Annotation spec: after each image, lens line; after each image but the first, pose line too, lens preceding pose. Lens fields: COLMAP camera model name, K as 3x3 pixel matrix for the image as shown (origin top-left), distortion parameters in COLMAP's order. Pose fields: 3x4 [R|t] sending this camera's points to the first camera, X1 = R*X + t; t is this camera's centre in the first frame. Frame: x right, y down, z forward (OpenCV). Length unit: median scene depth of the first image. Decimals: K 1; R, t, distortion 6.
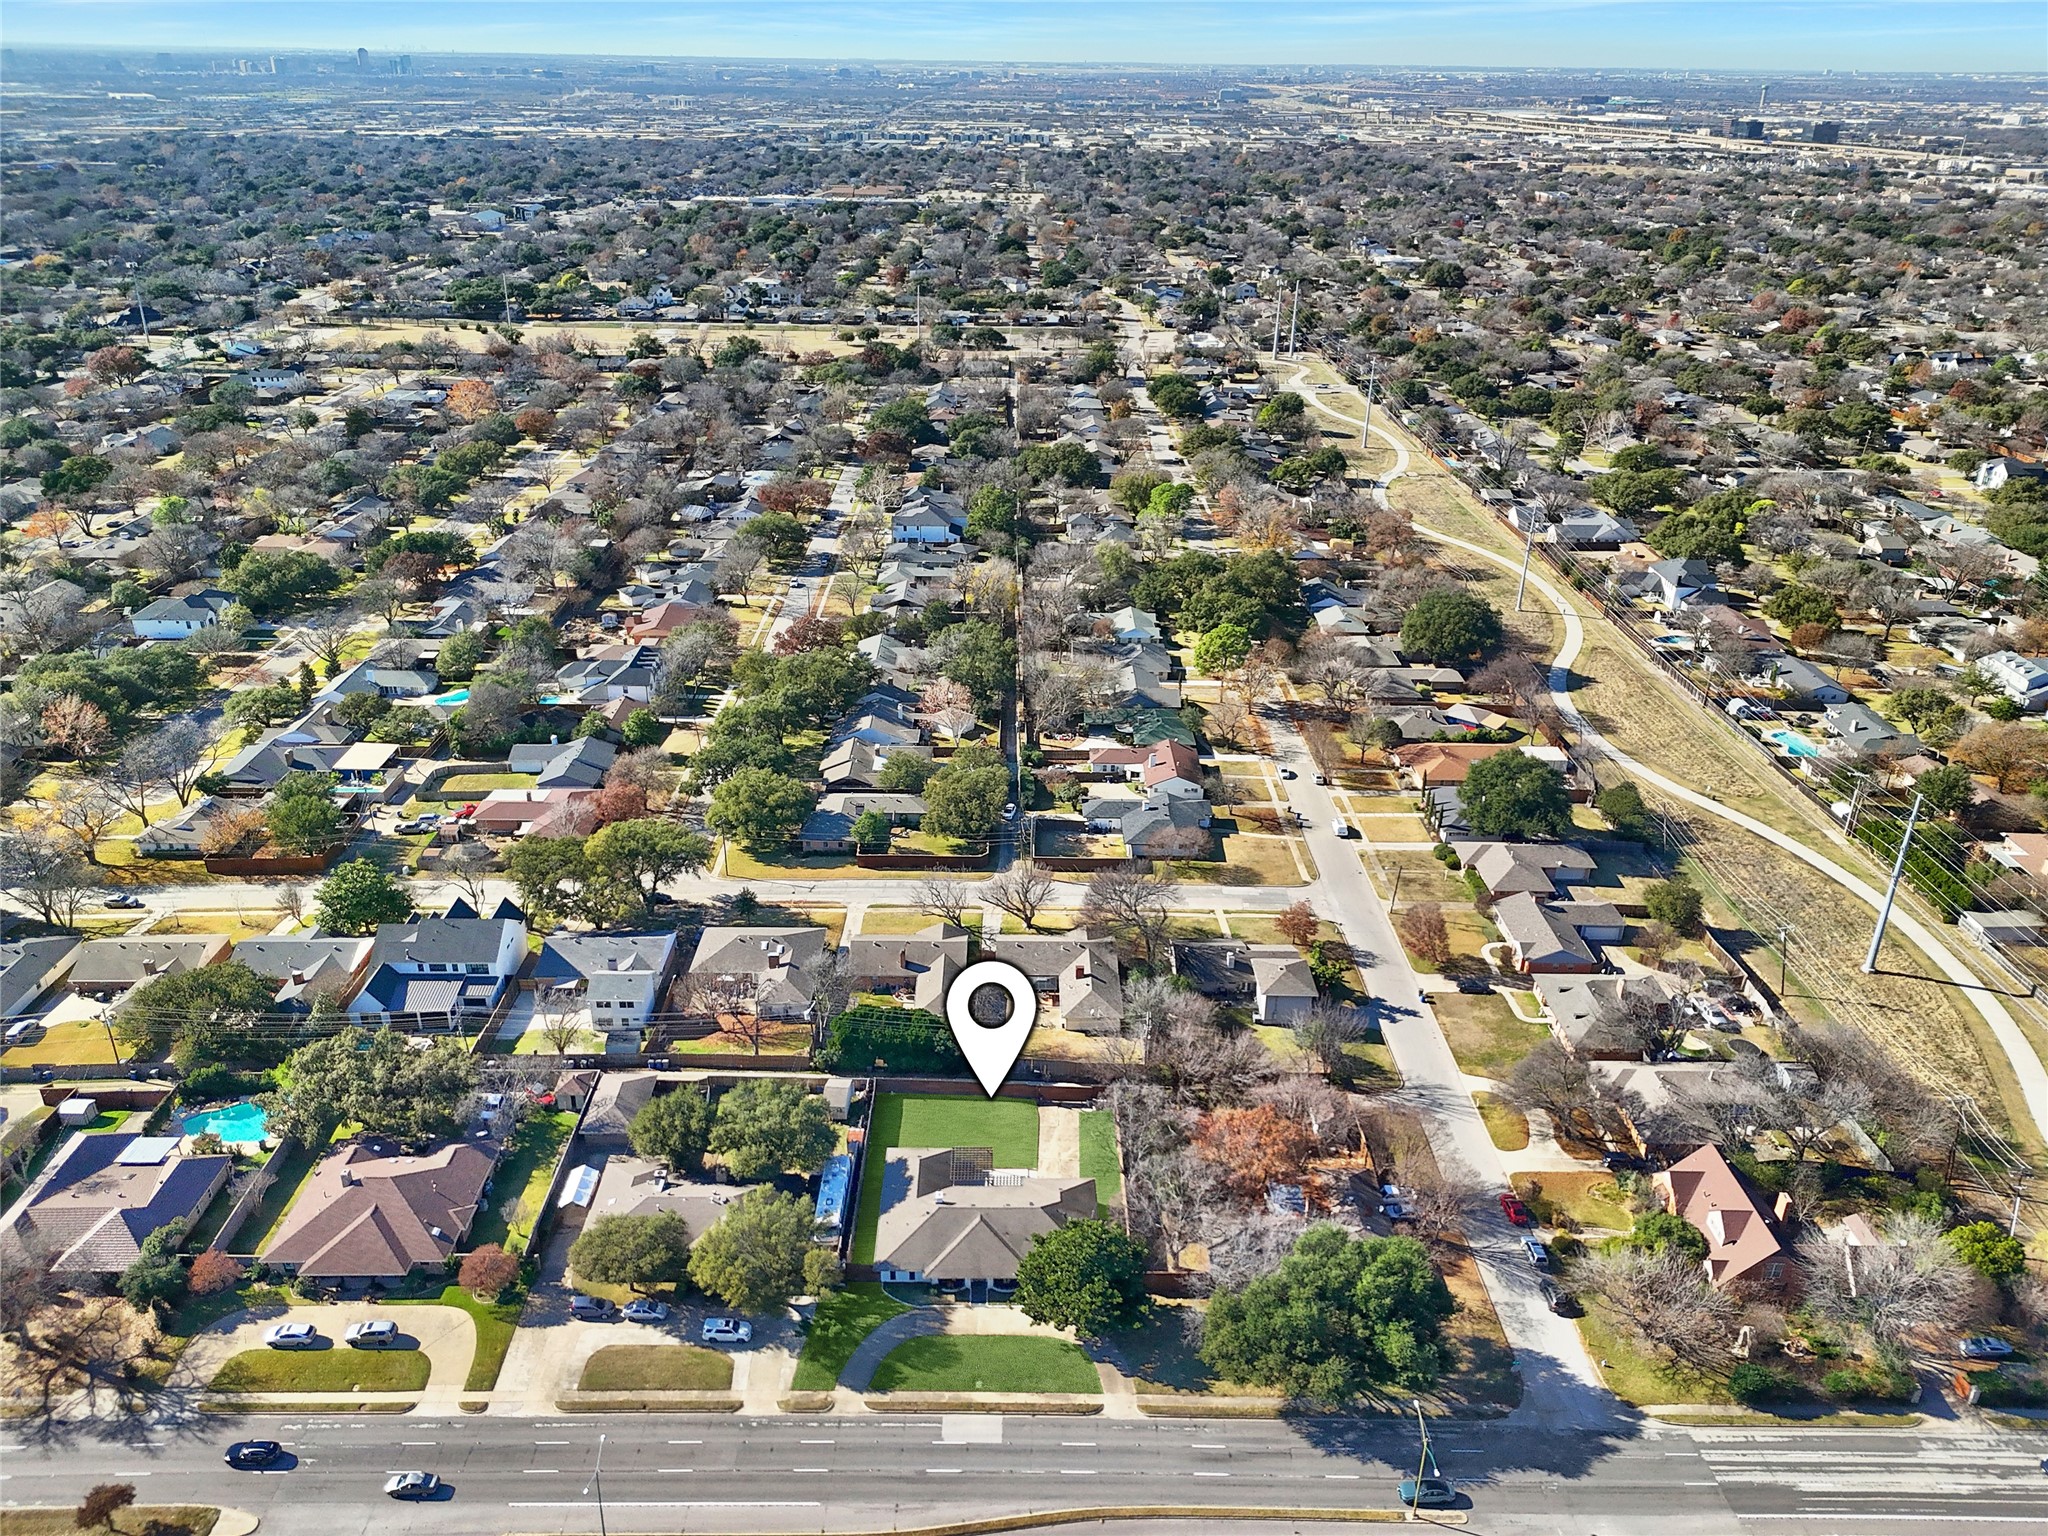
lens RADIAL K [[1493.6, 0, 1024.0], [0, 1493.6, 768.0], [0, 0, 1]] dist [0.057794, -0.048045]
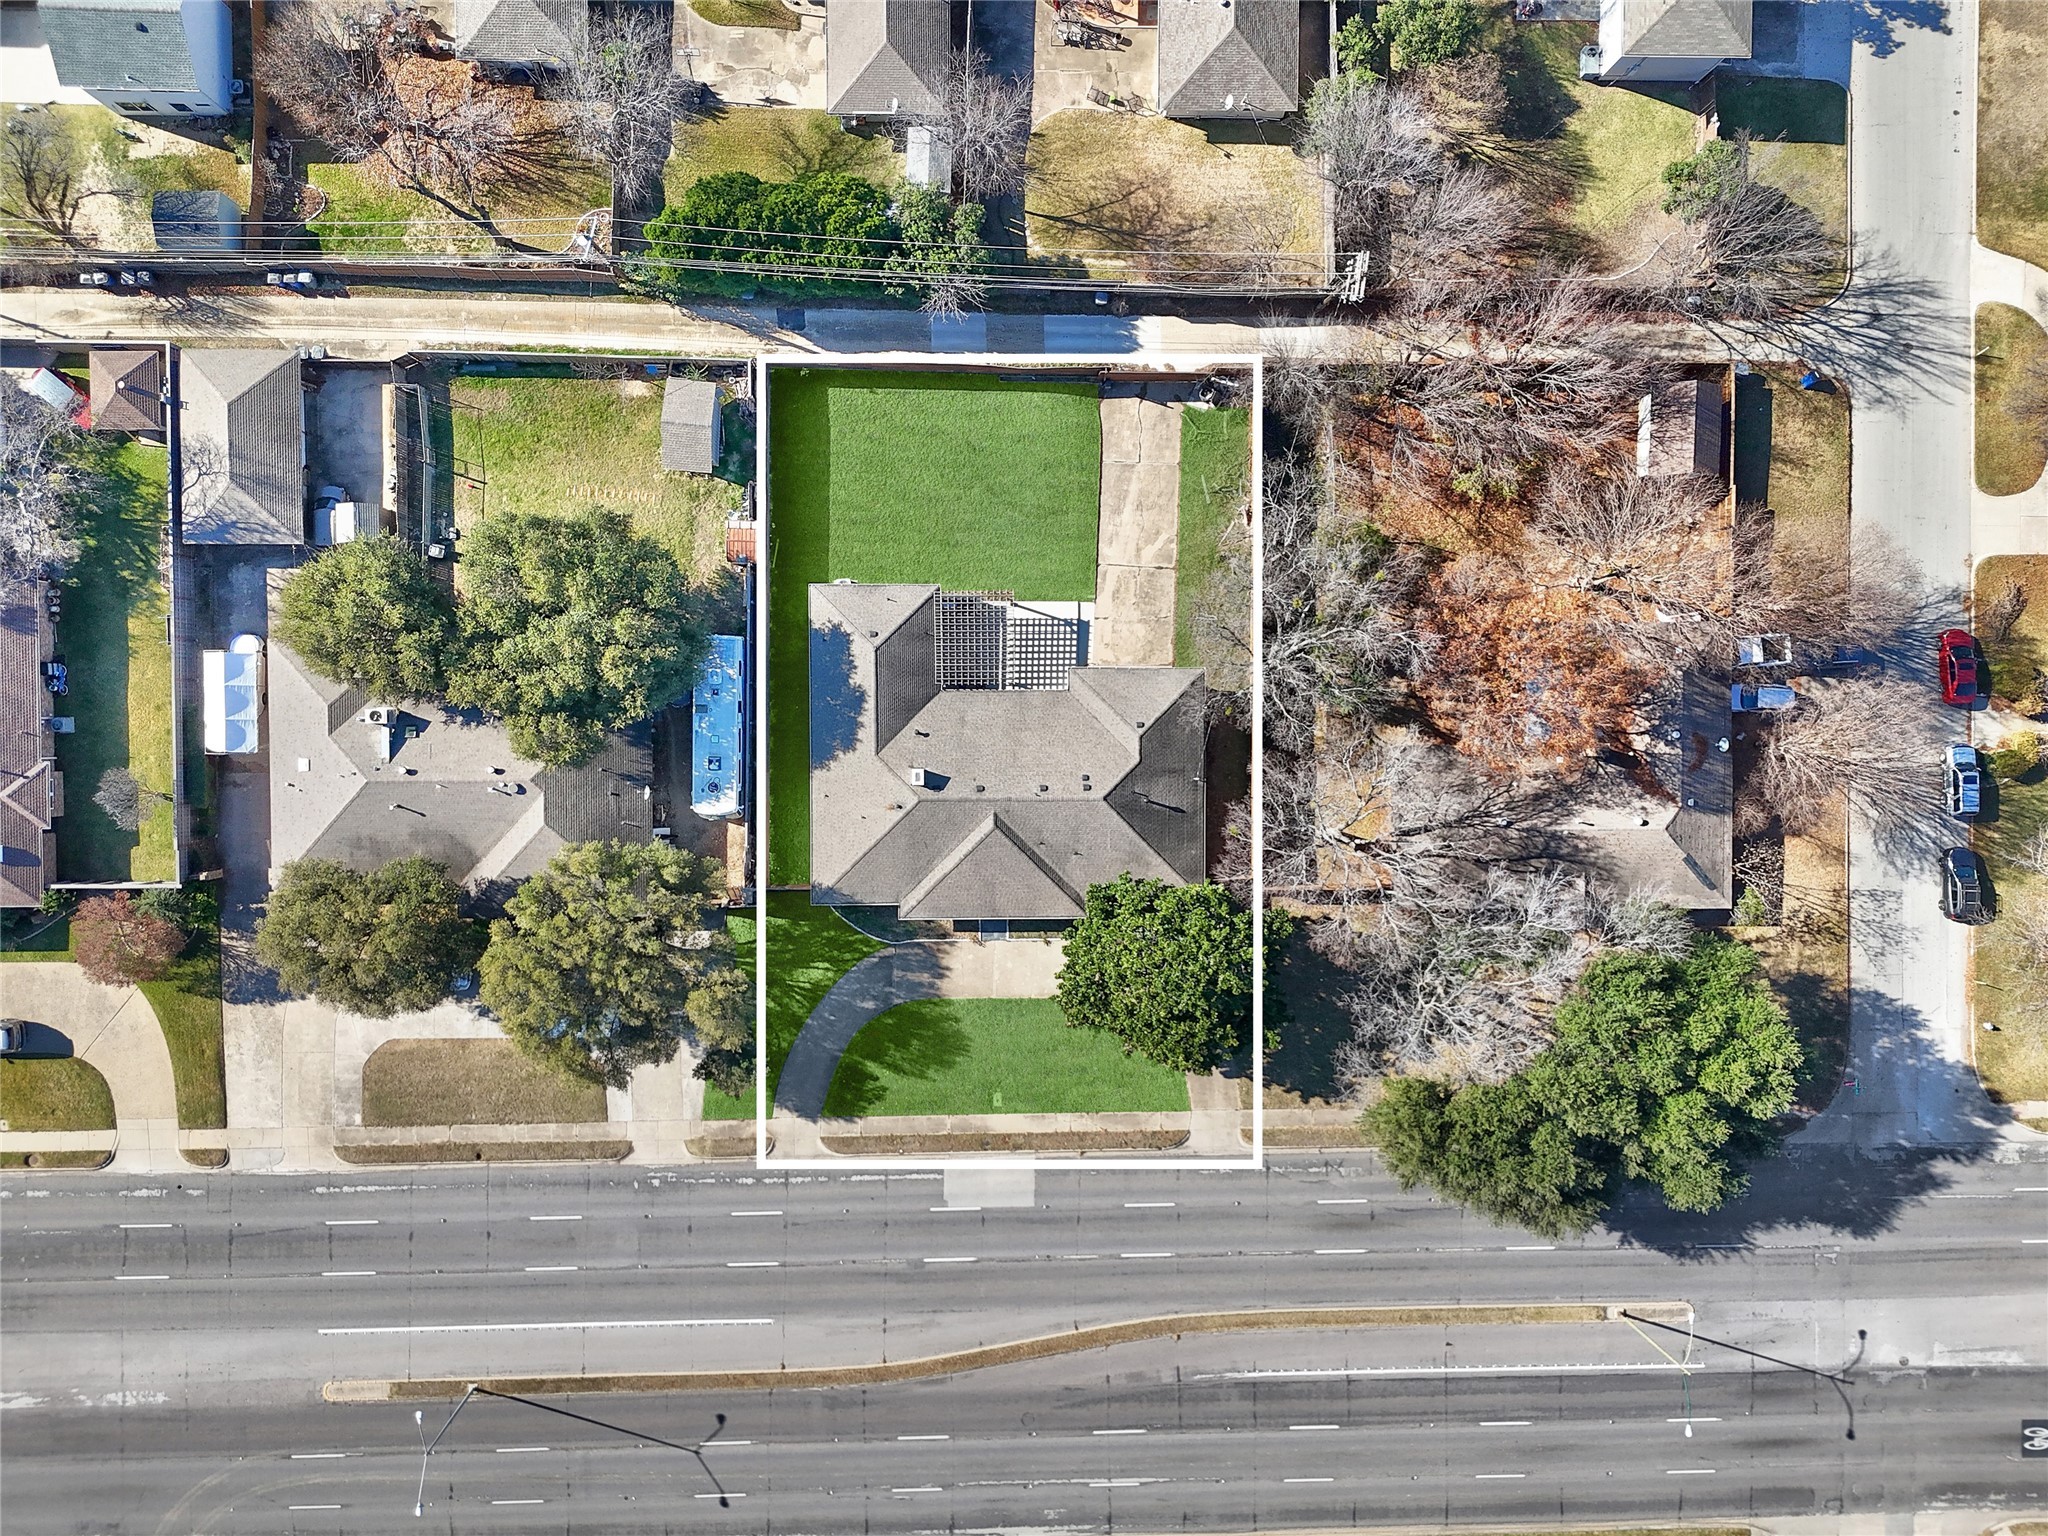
lens RADIAL K [[1493.6, 0, 1024.0], [0, 1493.6, 768.0], [0, 0, 1]] dist [0.057794, -0.048045]
pose [[0.999871, 0.005939, 0.014904, -0.029076], [-0.016032, 0.404902, 0.914220, -0.226986], [-0.000605, -0.914341, 0.404945, 0.866874]]
